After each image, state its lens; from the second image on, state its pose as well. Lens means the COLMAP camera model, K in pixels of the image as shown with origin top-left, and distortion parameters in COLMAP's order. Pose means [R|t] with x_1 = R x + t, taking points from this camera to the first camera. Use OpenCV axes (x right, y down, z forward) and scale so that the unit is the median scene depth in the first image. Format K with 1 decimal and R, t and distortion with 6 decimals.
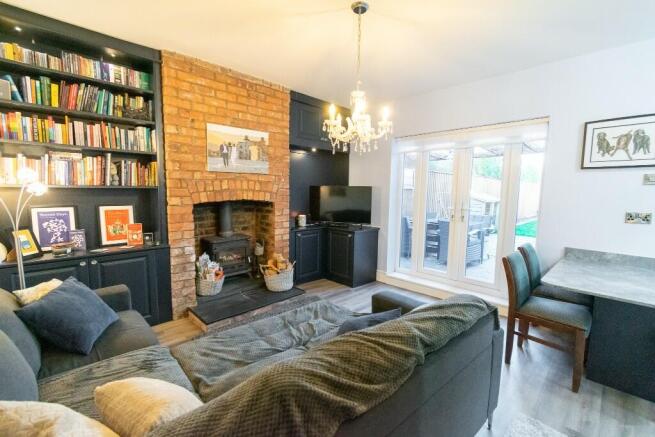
lens RADIAL K [[292.0, 0, 328.6], [0, 292.0, 216.6], [0, 0, 1]] dist [0.008356, -0.001491]
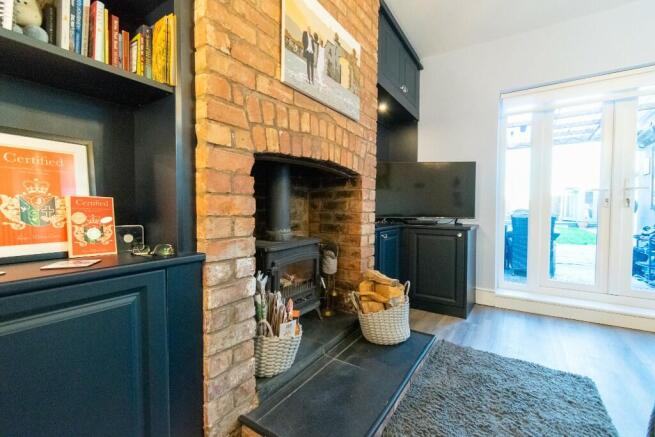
lens RADIAL K [[292.0, 0, 328.3], [0, 292.0, 217.2], [0, 0, 1]] dist [0.008356, -0.001491]
pose [[0.978254, -0.018105, 0.206619, -0.437007], [0.031497, 0.997597, -0.061708, 0.074307], [-0.205005, 0.066874, 0.976474, 0.574236]]
